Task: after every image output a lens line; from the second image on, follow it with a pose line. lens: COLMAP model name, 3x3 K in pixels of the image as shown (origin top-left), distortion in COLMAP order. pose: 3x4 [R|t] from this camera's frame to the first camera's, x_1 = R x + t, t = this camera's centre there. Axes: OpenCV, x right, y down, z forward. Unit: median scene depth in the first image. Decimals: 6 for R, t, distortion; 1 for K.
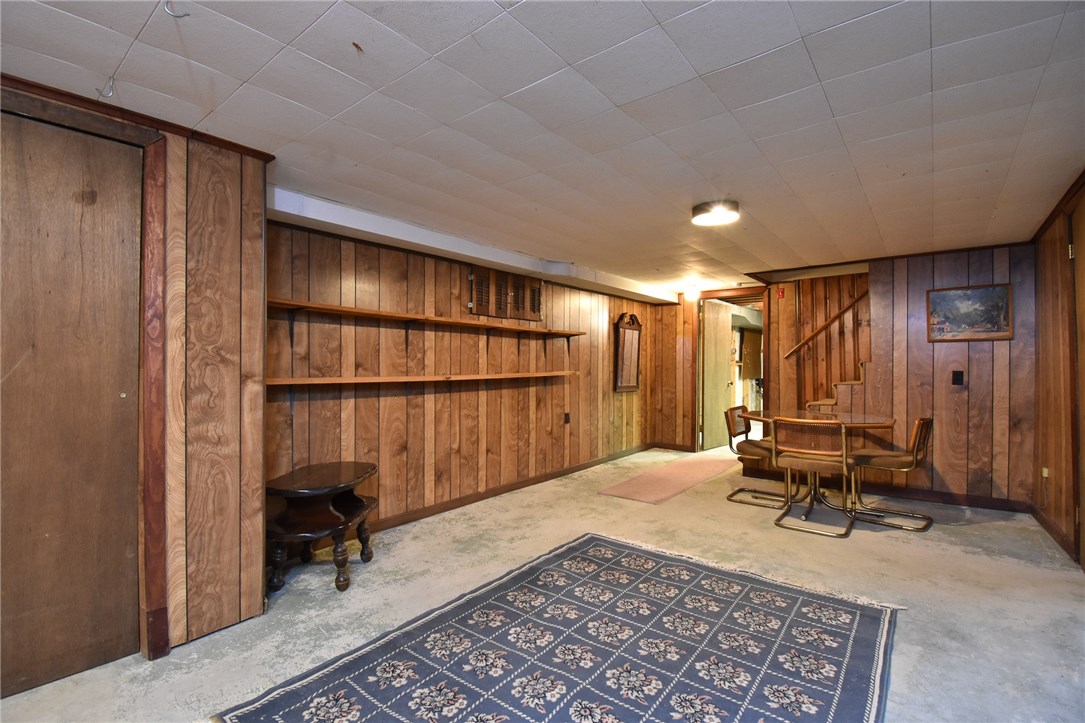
lens RADIAL K [[486.7, 0, 542.5], [0, 486.7, 361.5], [0, 0, 1]] dist [0.019841, -0.025313]
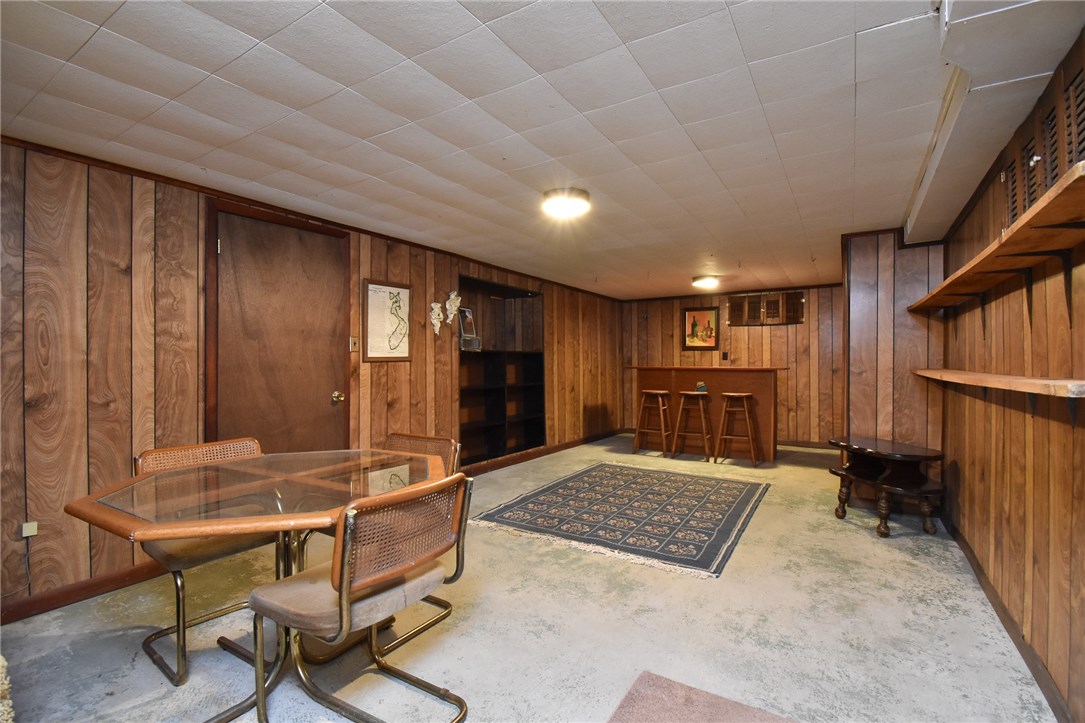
lens RADIAL K [[486.7, 0, 542.5], [0, 486.7, 361.5], [0, 0, 1]] dist [0.019841, -0.025313]
pose [[-0.993186, 0.002083, -0.116520, 0.480687], [0.003319, 0.999940, -0.010416, 0.021250], [0.116491, -0.010731, -0.993134, 1.824694]]
